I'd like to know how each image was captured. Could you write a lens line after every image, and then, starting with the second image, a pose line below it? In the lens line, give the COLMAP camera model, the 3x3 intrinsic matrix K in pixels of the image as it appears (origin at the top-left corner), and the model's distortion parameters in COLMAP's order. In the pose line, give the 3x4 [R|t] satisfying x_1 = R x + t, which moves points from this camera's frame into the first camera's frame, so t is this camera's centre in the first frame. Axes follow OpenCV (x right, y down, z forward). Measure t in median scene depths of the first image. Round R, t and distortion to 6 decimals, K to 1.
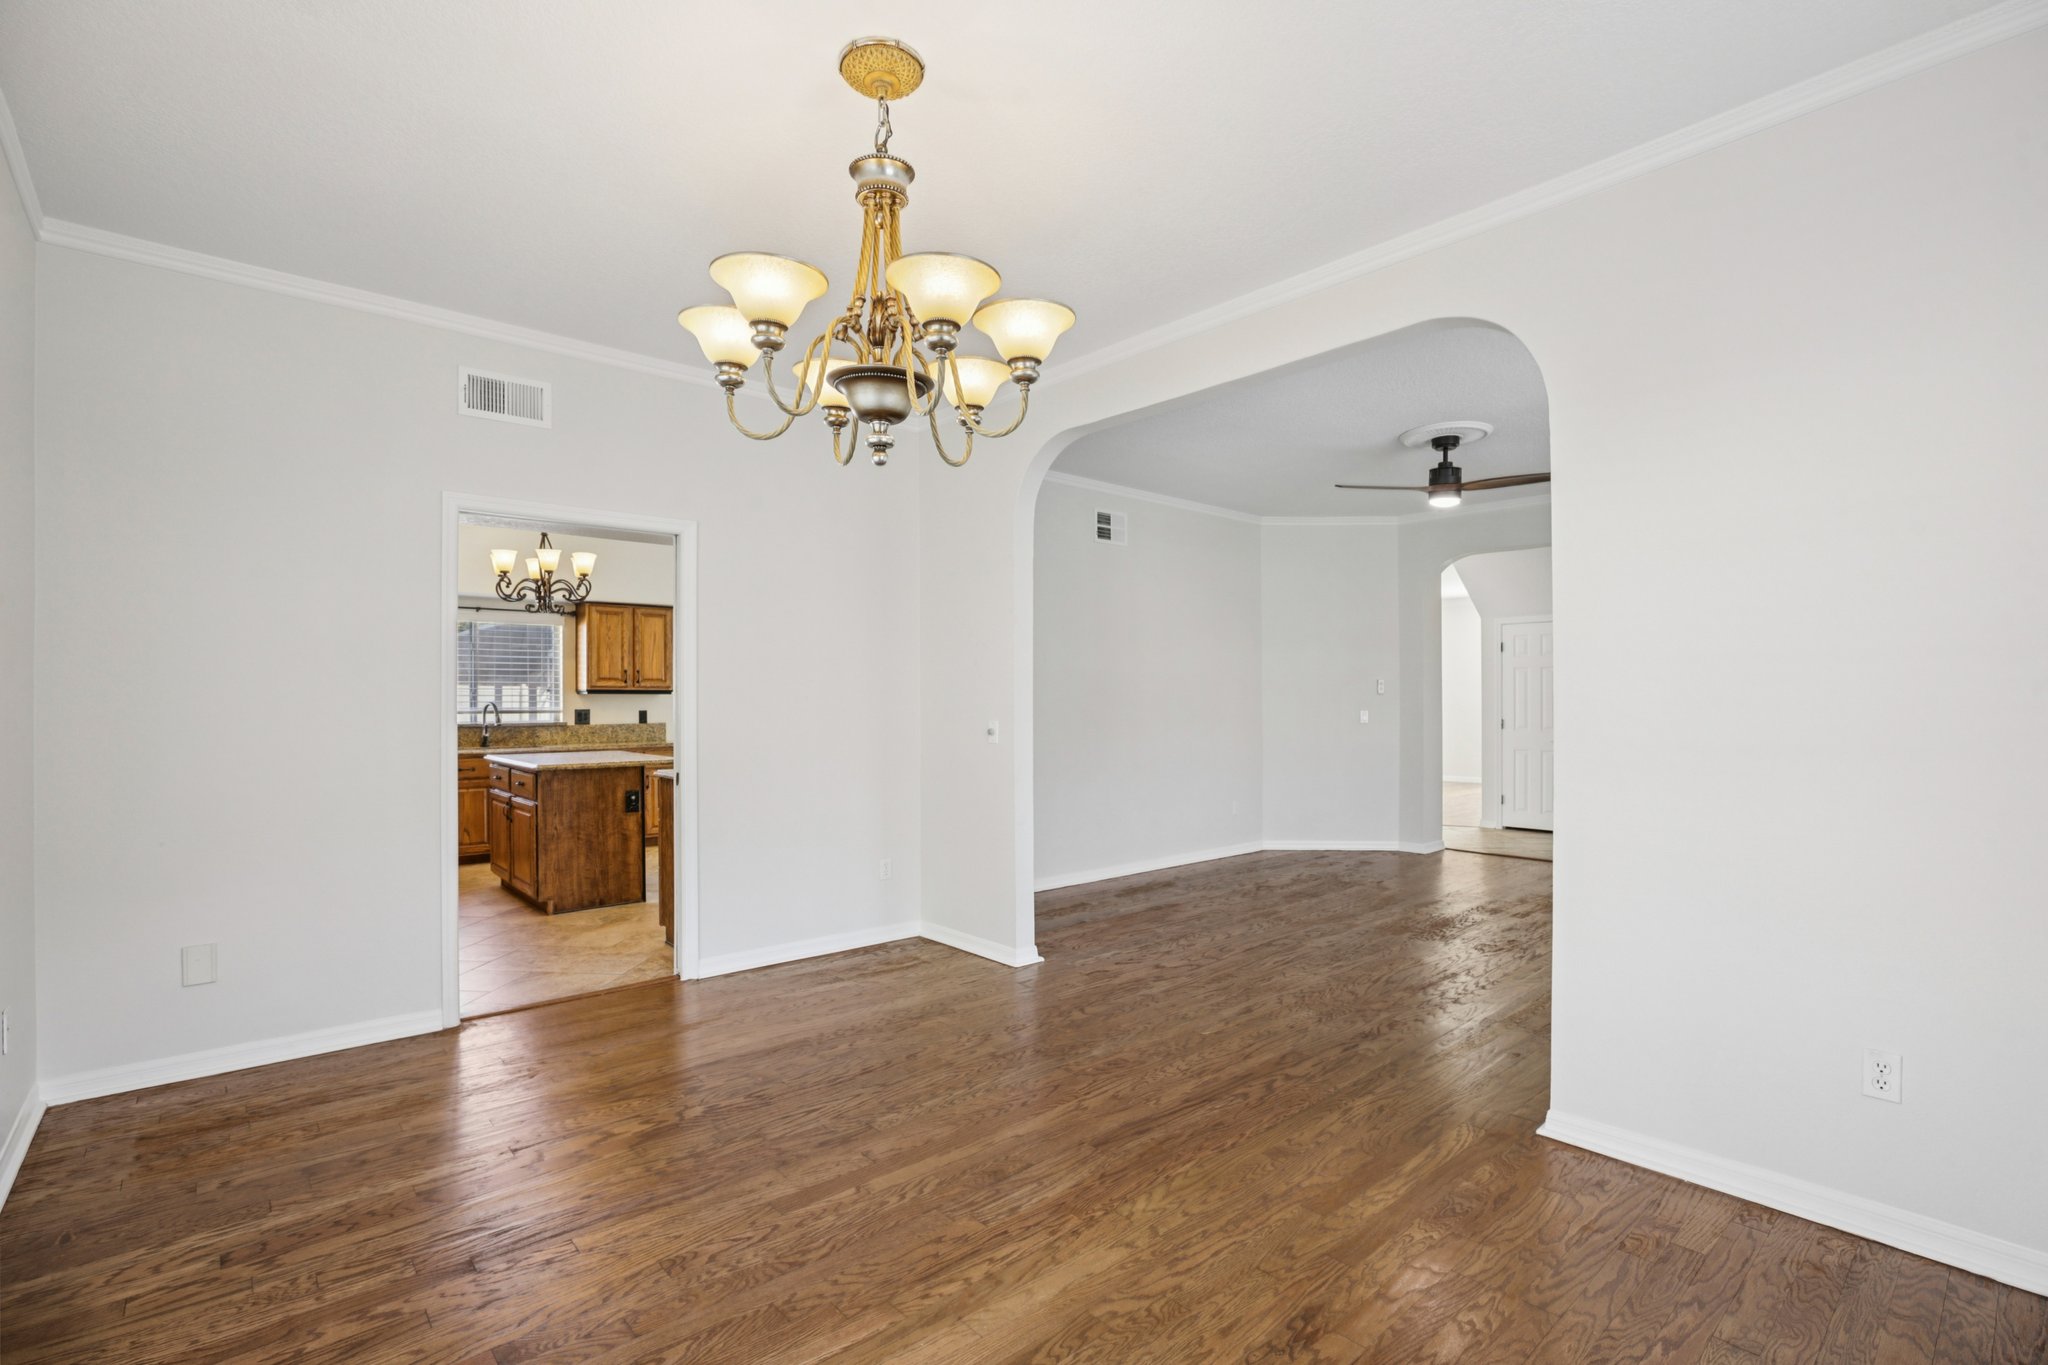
lens RADIAL K [[933.2, 0, 1031.7], [0, 933.2, 680.3], [0, 0, 1]] dist [-0.046977, 0.015395]
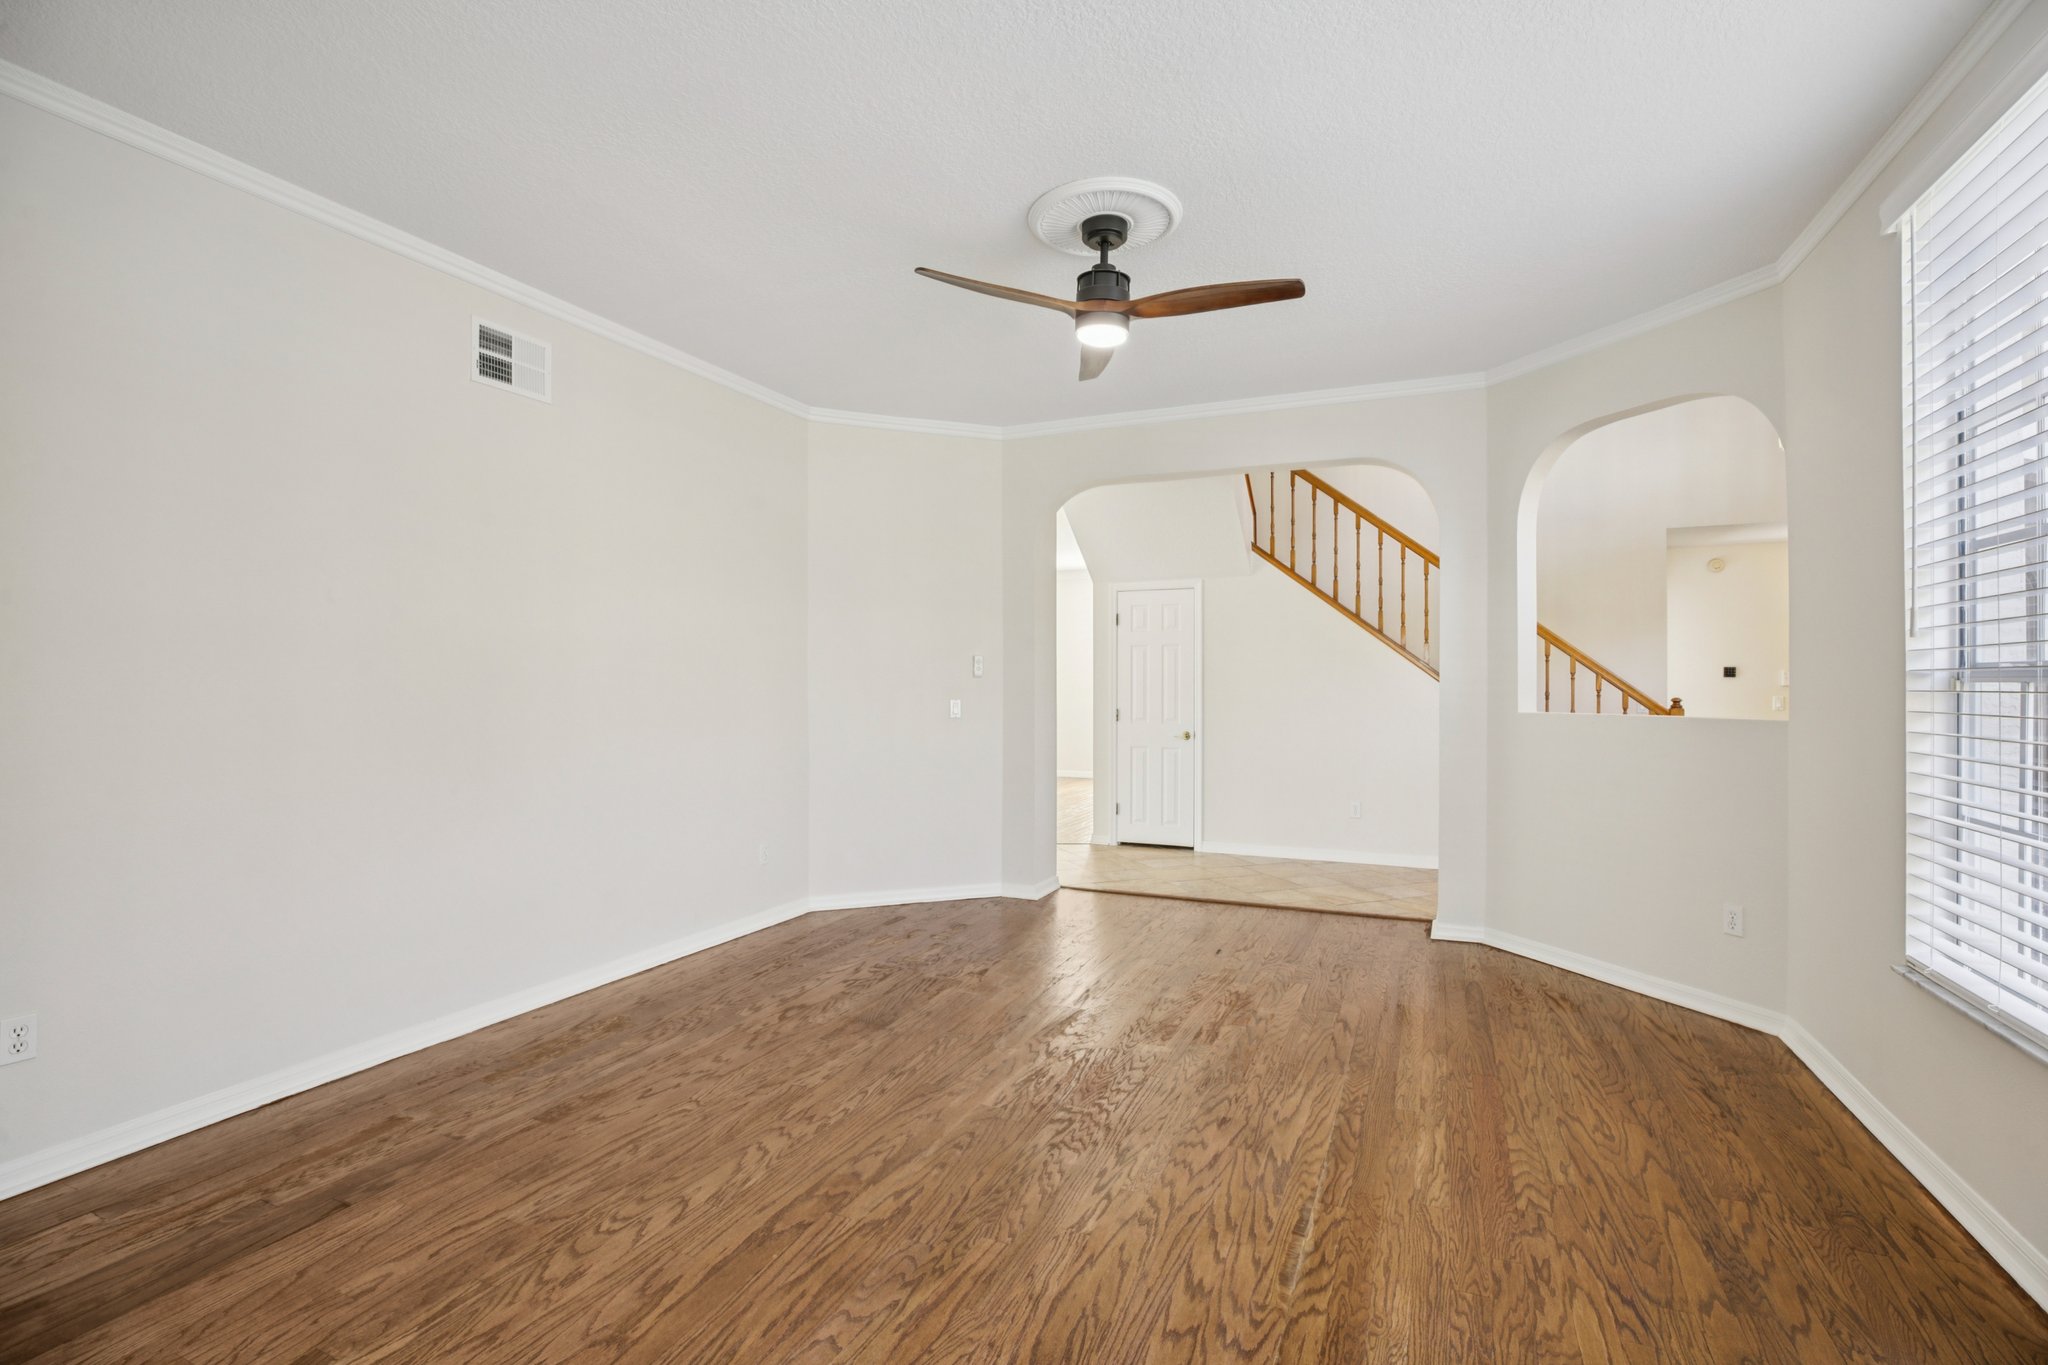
lens RADIAL K [[933.2, 0, 1031.7], [0, 933.2, 680.3], [0, 0, 1]] dist [-0.046977, 0.015395]
pose [[0.906505, 0.000624, 0.422194, 0.137197], [-0.006793, 0.999891, 0.013109, 0.009801], [-0.422140, -0.014751, 0.906411, 0.409256]]
